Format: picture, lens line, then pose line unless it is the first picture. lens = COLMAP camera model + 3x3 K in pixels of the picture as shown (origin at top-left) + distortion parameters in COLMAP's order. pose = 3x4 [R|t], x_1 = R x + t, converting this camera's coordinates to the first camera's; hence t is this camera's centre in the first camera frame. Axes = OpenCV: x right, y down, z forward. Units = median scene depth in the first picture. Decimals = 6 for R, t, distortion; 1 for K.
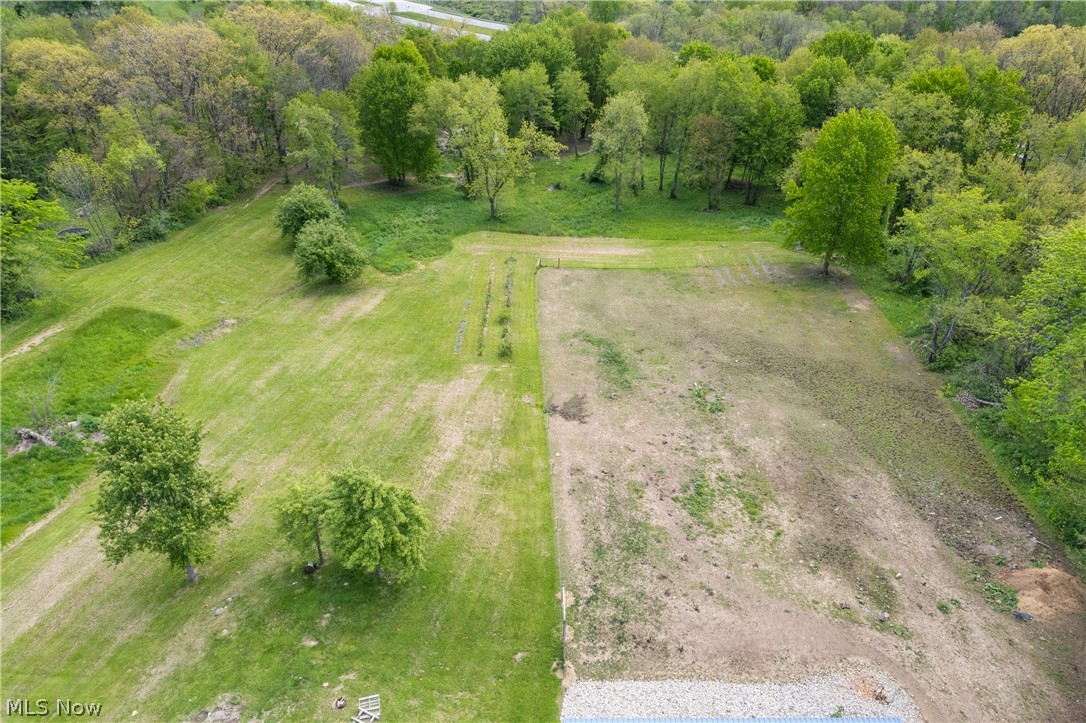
lens RADIAL K [[698.8, 0, 543.3], [0, 698.8, 359.5], [0, 0, 1]] dist [-0.033453, 0.002919]
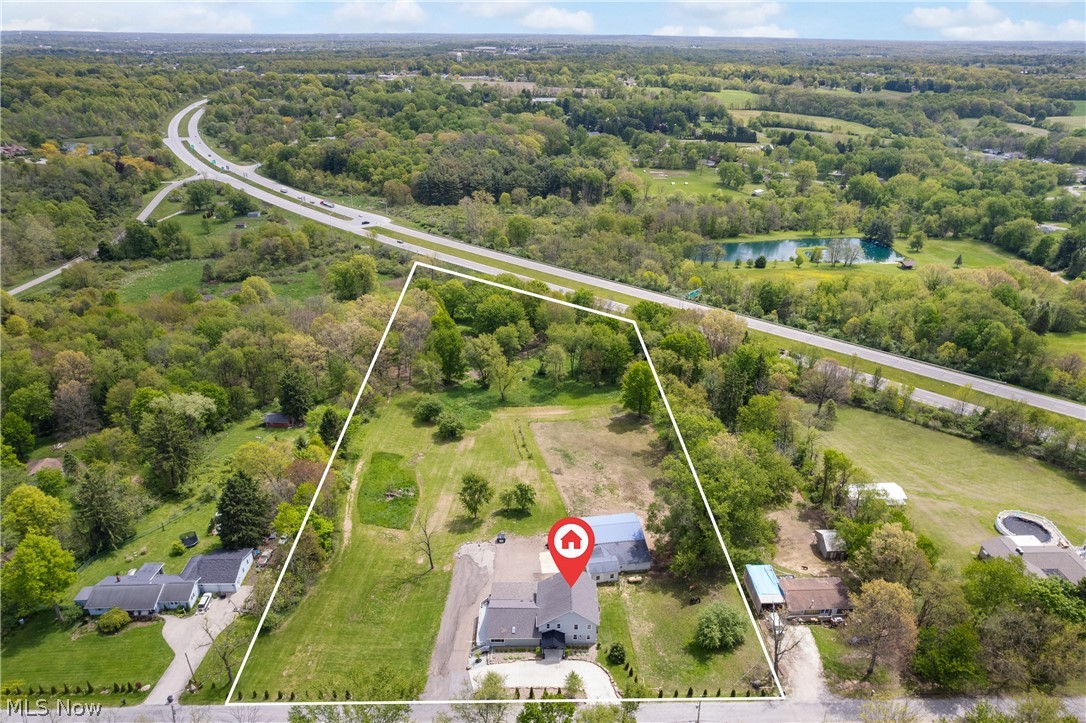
lens RADIAL K [[698.8, 0, 544.5], [0, 698.8, 362.5], [0, 0, 1]] dist [-0.033453, 0.002919]
pose [[0.987601, -0.065268, 0.142774, -0.393439], [0.086643, 0.985029, -0.149033, 0.043803], [-0.130909, 0.159555, 0.978471, -1.966651]]
